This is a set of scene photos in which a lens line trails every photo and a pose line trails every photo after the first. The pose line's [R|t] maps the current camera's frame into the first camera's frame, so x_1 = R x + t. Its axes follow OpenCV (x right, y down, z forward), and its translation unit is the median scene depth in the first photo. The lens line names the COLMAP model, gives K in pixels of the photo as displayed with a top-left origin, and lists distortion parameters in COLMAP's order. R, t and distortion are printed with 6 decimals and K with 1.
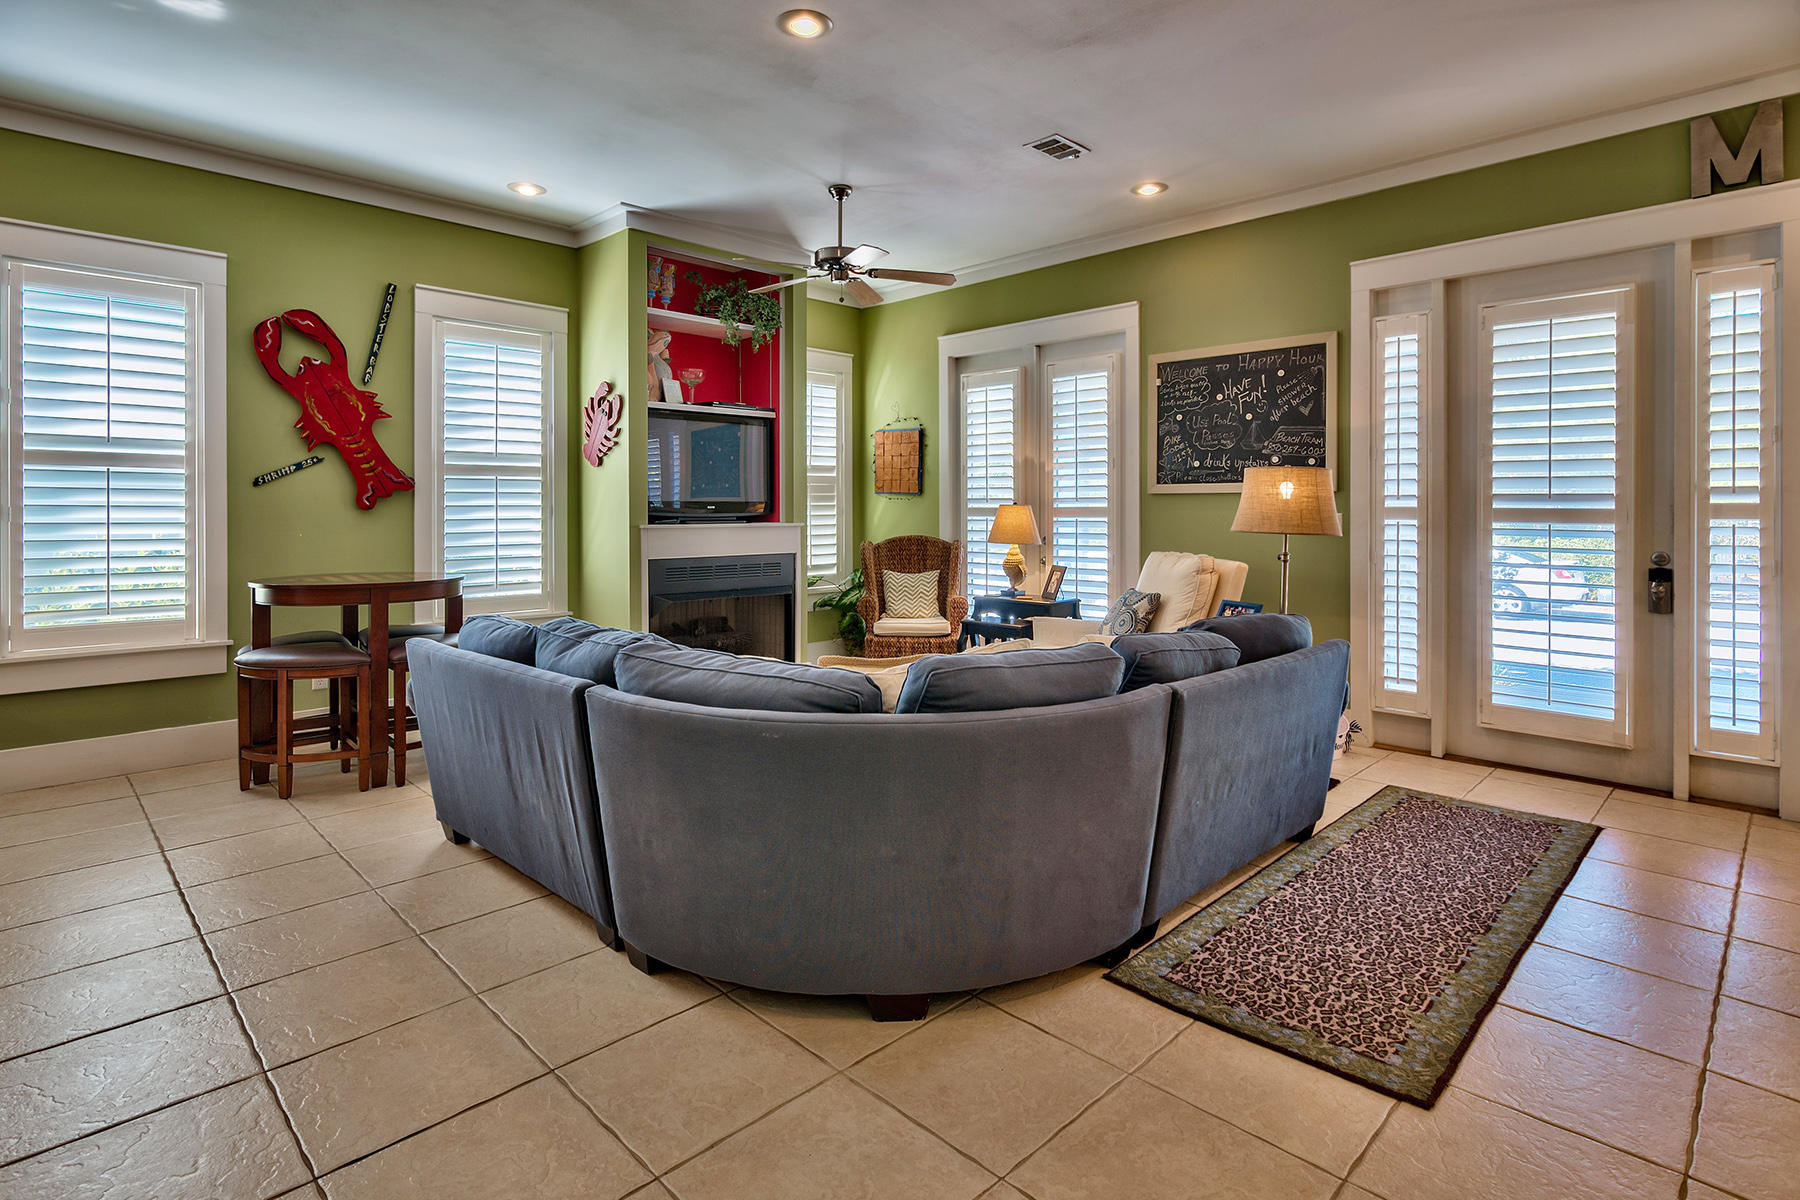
lens RADIAL K [[885.0, 0, 928.2], [0, 885.0, 529.5], [0, 0, 1]] dist [-0.000673, -0.000071]
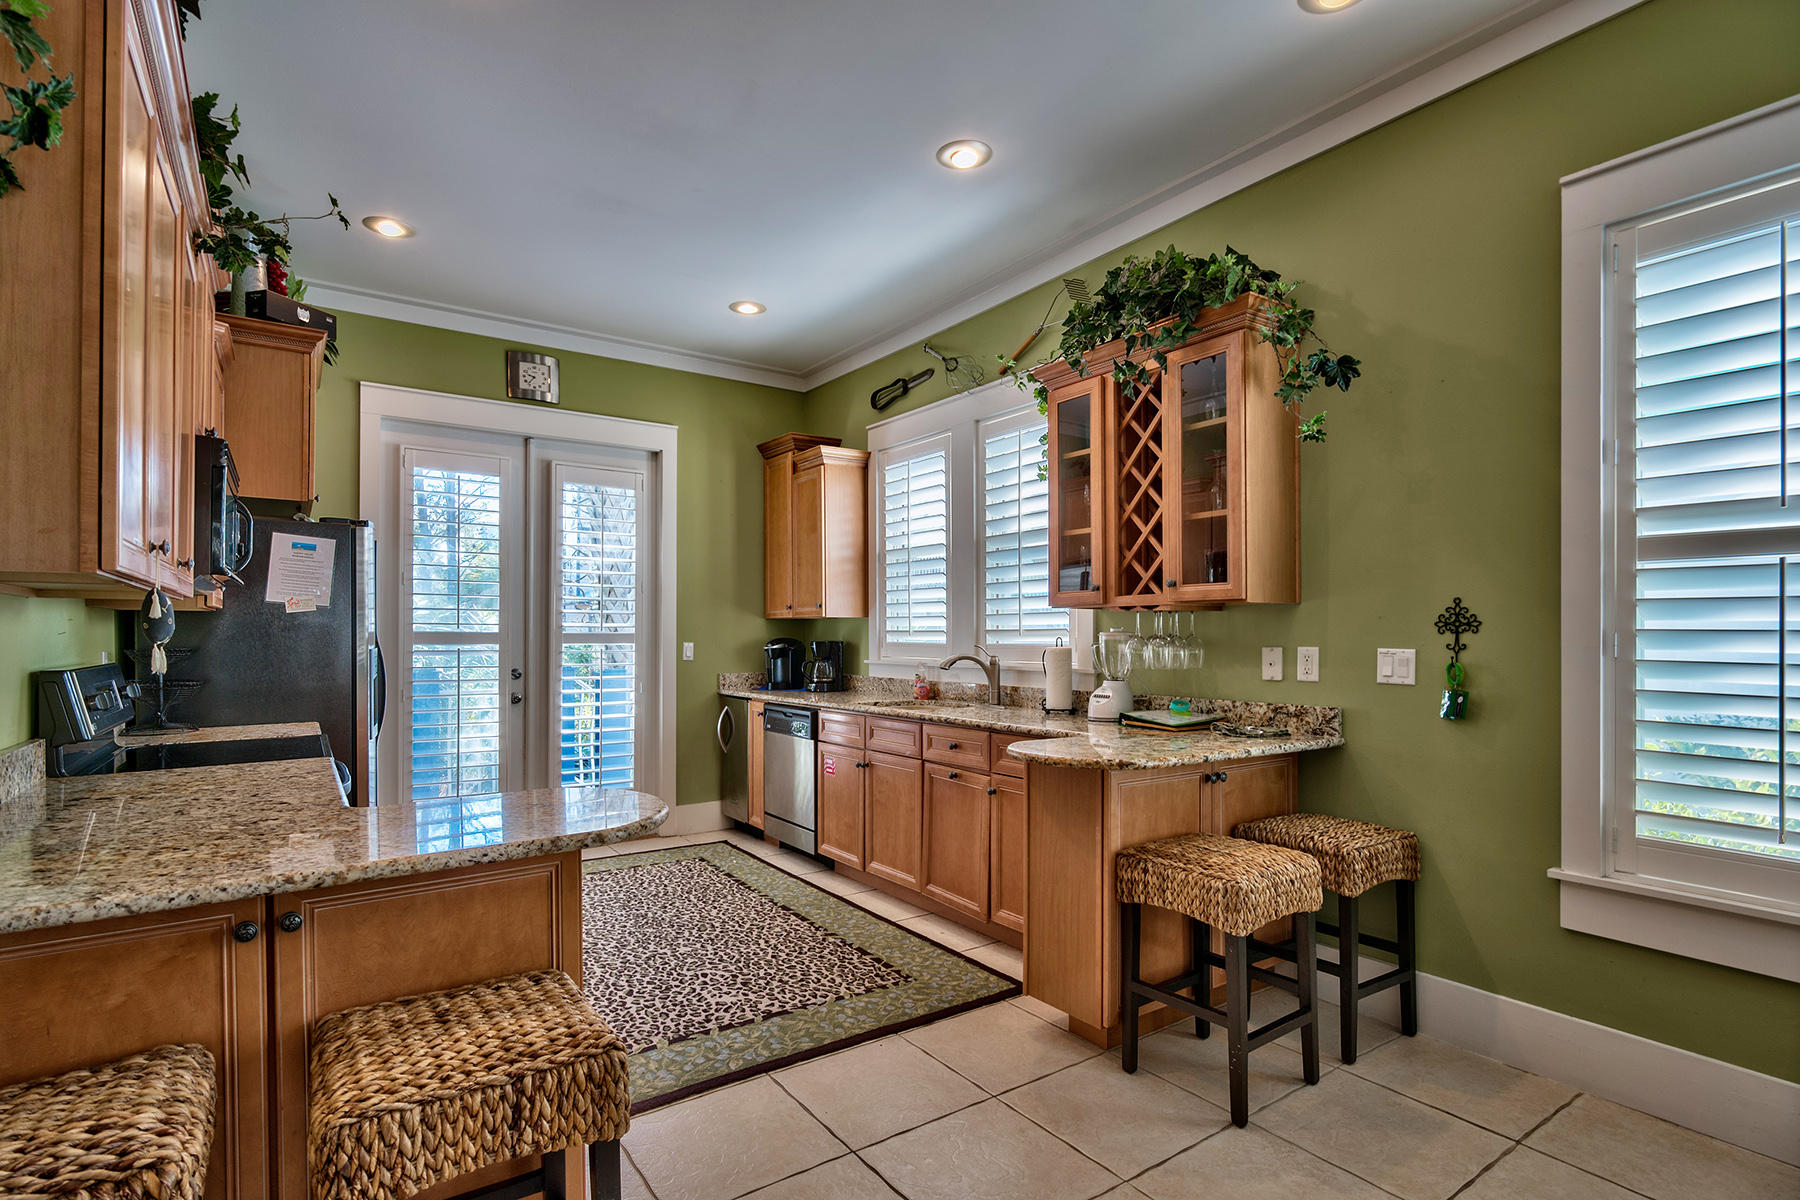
lens RADIAL K [[902.3, 0, 911.3], [0, 902.3, 634.4], [0, 0, 1]] dist [-0.003621, -0.000205]
pose [[-0.182357, 0.001409, -0.983231, -0.269566], [-0.024930, 0.999671, 0.006056, -0.012582], [0.982916, 0.025616, -0.182261, 0.498767]]
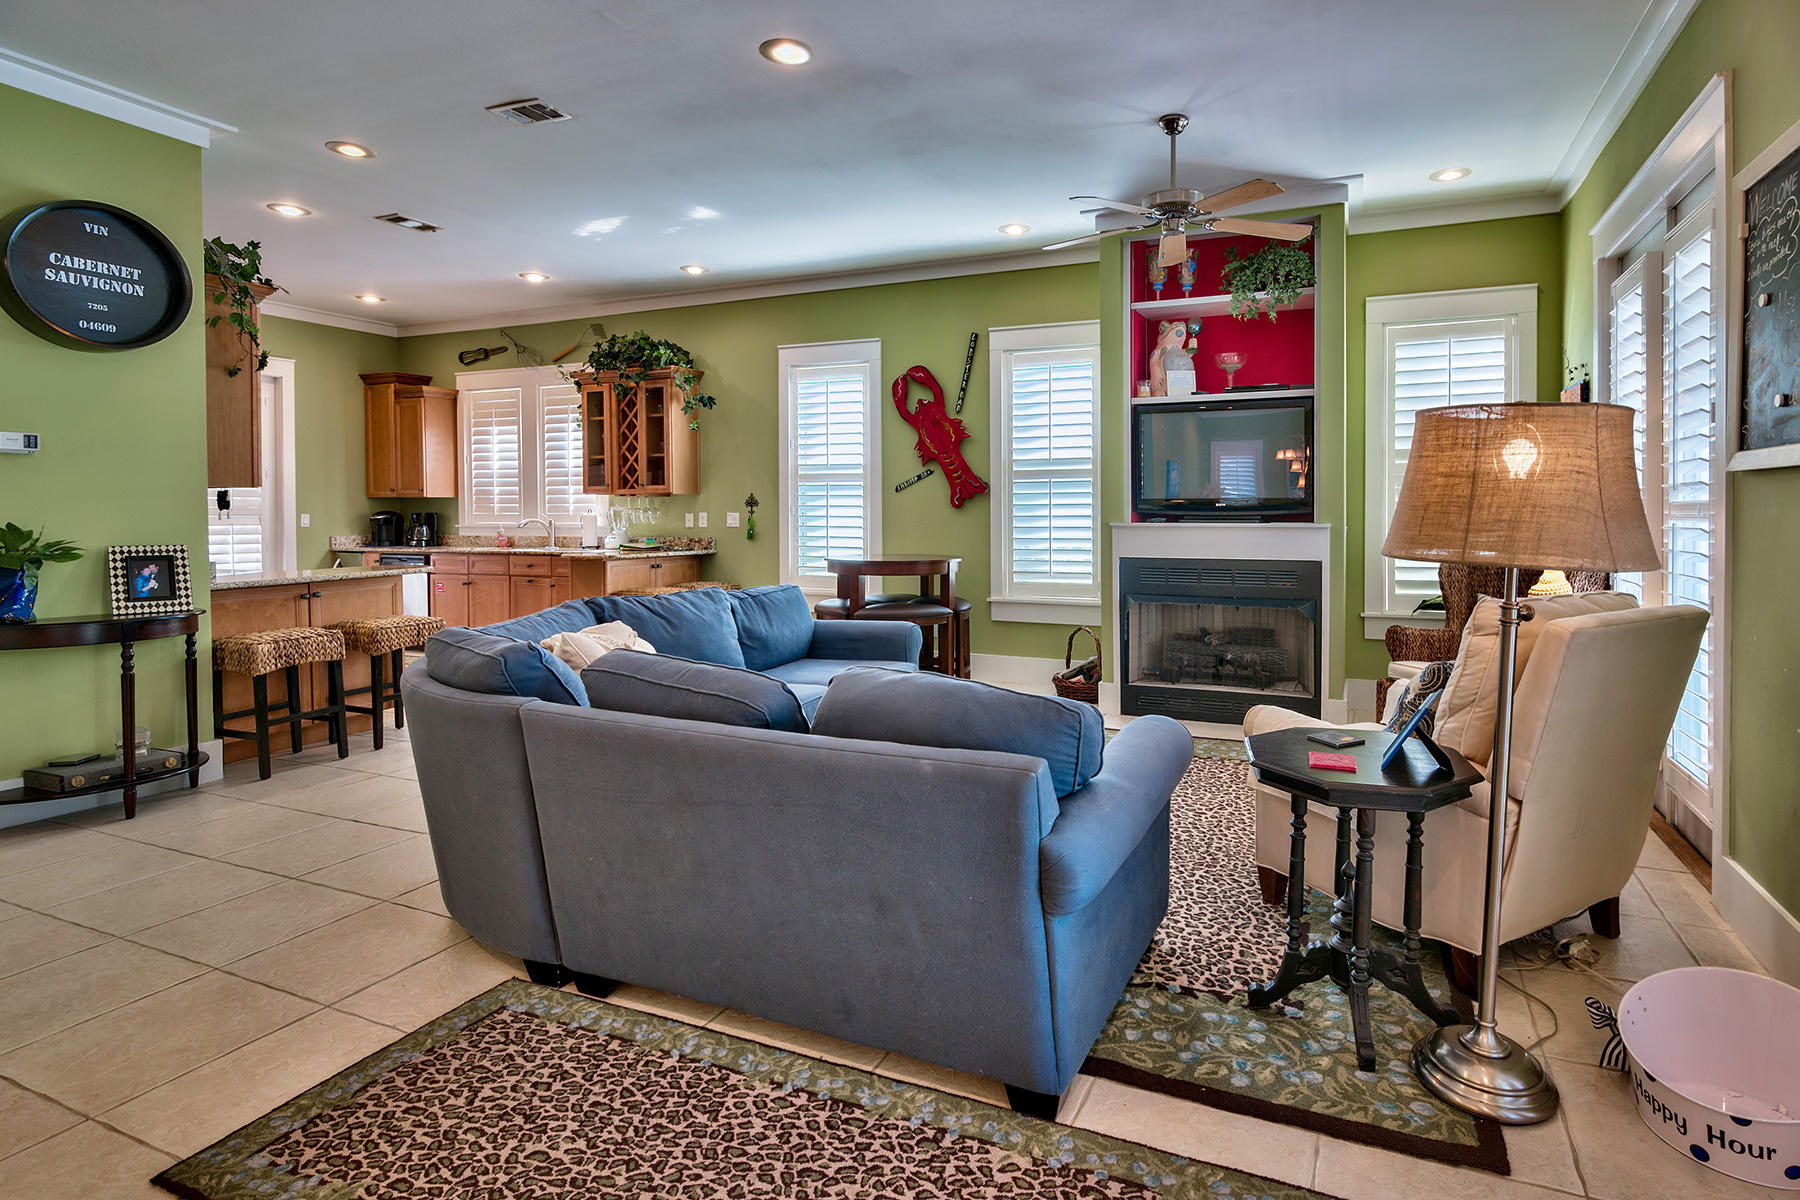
lens RADIAL K [[922.3, 0, 1026.5], [0, 922.3, 528.4], [0, 0, 1]] dist [-0.001652, -0.001674]
pose [[0.388213, 0.016801, -0.921417, 0.672664], [-0.022676, 0.999705, 0.008675, -0.006327], [0.921291, 0.017527, 0.388479, 0.558675]]
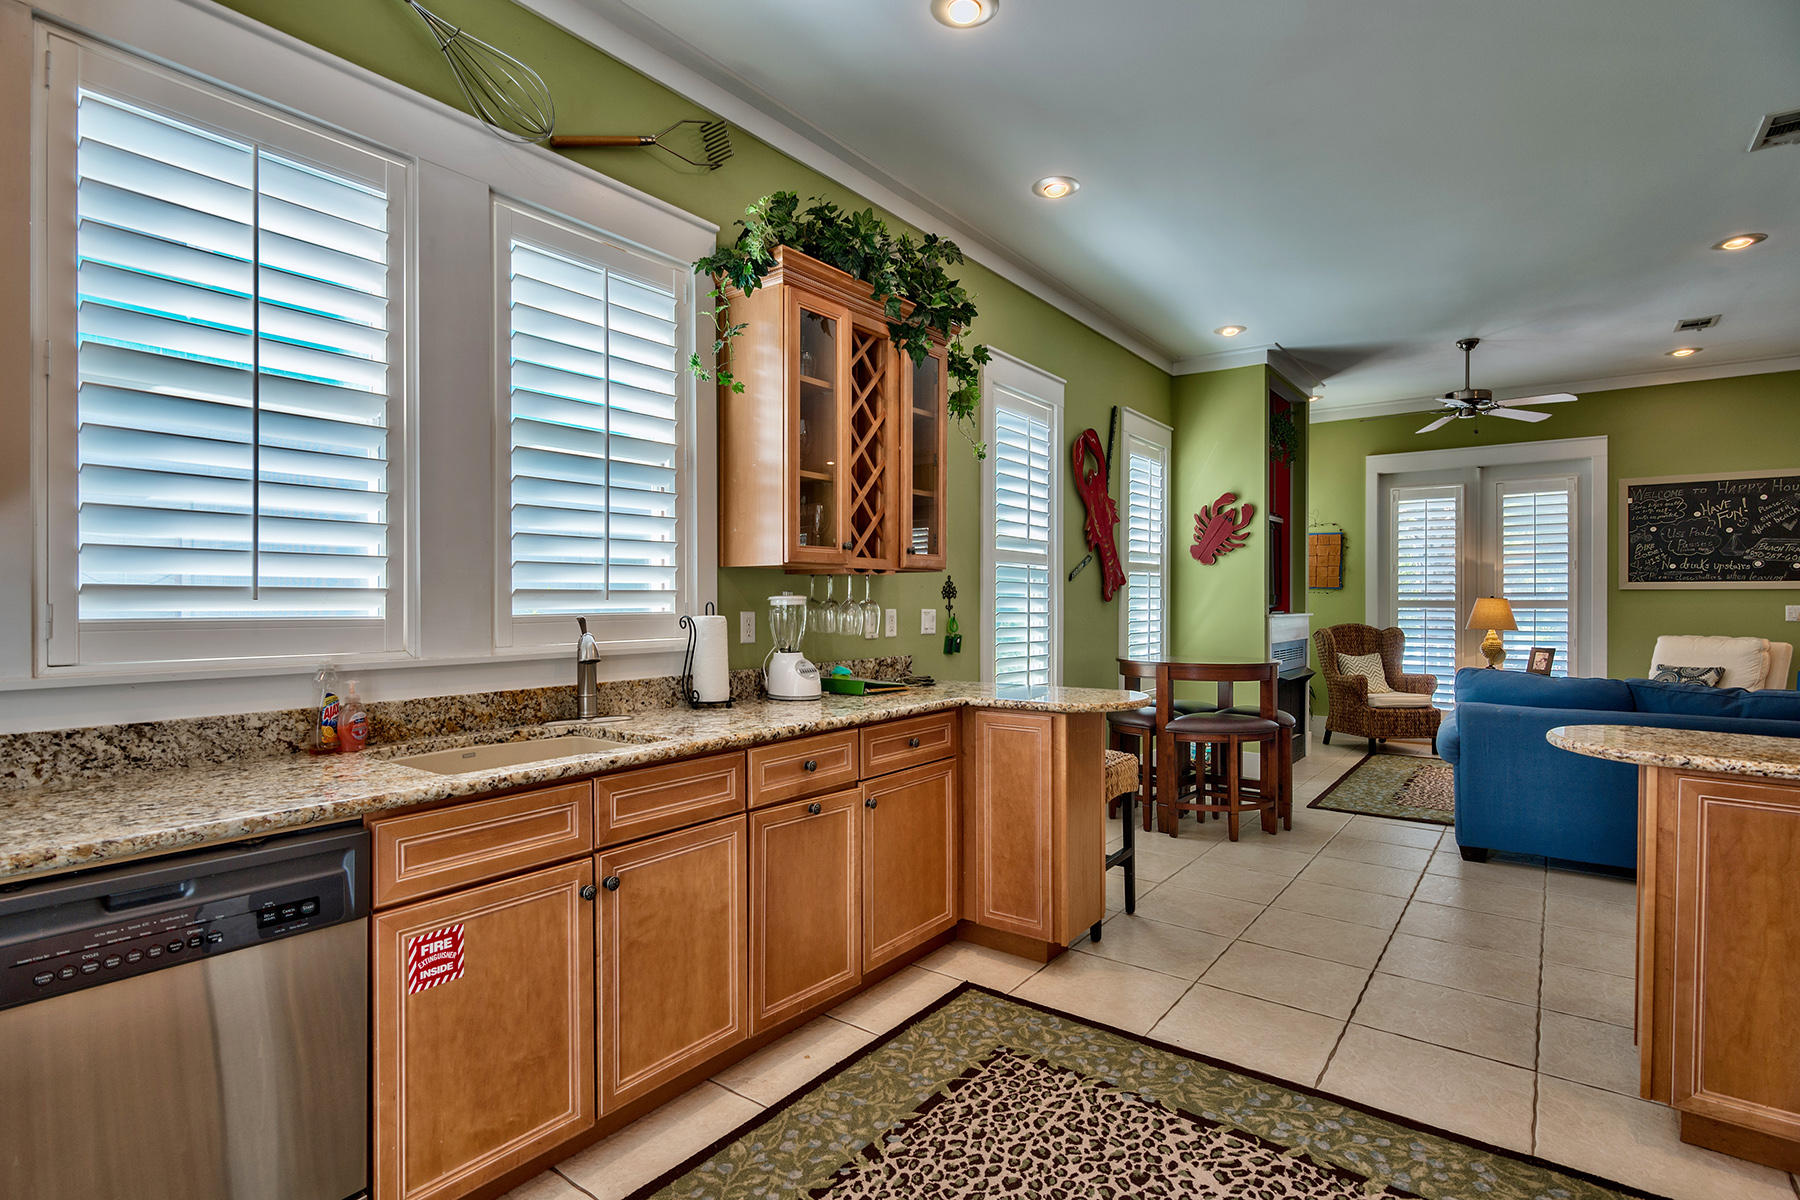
lens RADIAL K [[860.7, 0, 900.0], [0, 860.7, 600.0], [0, 0, 1]] dist [-0.004848, -0.000897]
pose [[0.992512, 0.002487, 0.122119, -1.024260], [0.000452, 0.999711, -0.024027, 0.003126], [-0.122144, 0.023902, 0.992225, -0.085074]]
